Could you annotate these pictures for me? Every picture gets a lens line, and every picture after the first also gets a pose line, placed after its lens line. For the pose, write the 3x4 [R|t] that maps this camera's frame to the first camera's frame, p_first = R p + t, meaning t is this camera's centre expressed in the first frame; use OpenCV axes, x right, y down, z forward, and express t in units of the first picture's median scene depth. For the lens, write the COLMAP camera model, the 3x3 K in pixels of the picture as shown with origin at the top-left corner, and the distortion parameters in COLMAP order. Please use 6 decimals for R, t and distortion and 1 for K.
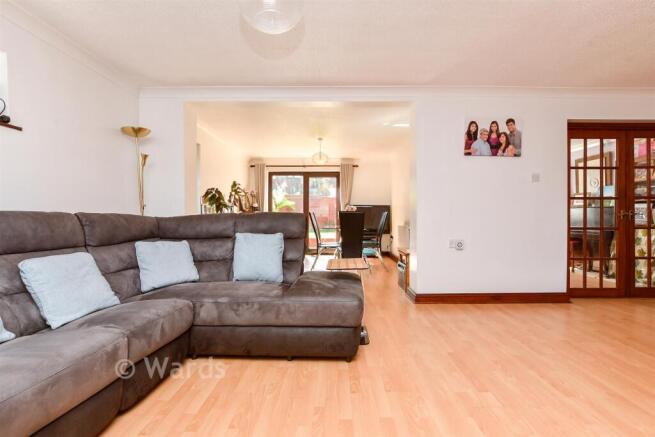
lens RADIAL K [[297.5, 0, 327.3], [0, 297.5, 215.9], [0, 0, 1]] dist [-0.001923, -0.000250]
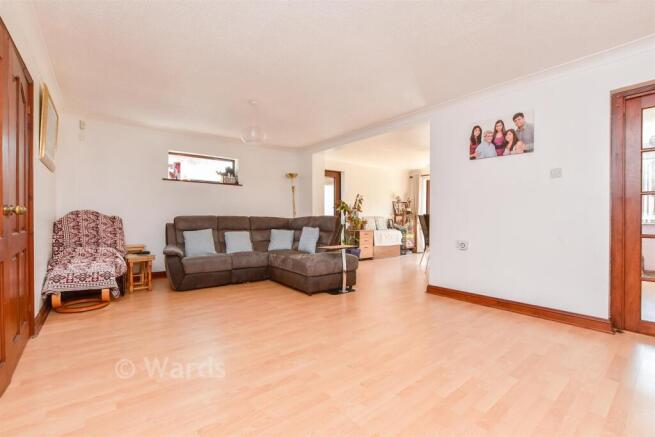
lens RADIAL K [[297.5, 0, 327.3], [0, 297.5, 215.9], [0, 0, 1]] dist [-0.001923, -0.000250]
pose [[0.619106, -0.004569, -0.785294, 0.974539], [-0.001496, 0.999974, -0.006997, 0.000833], [0.785306, 0.005506, 0.619083, -0.040062]]
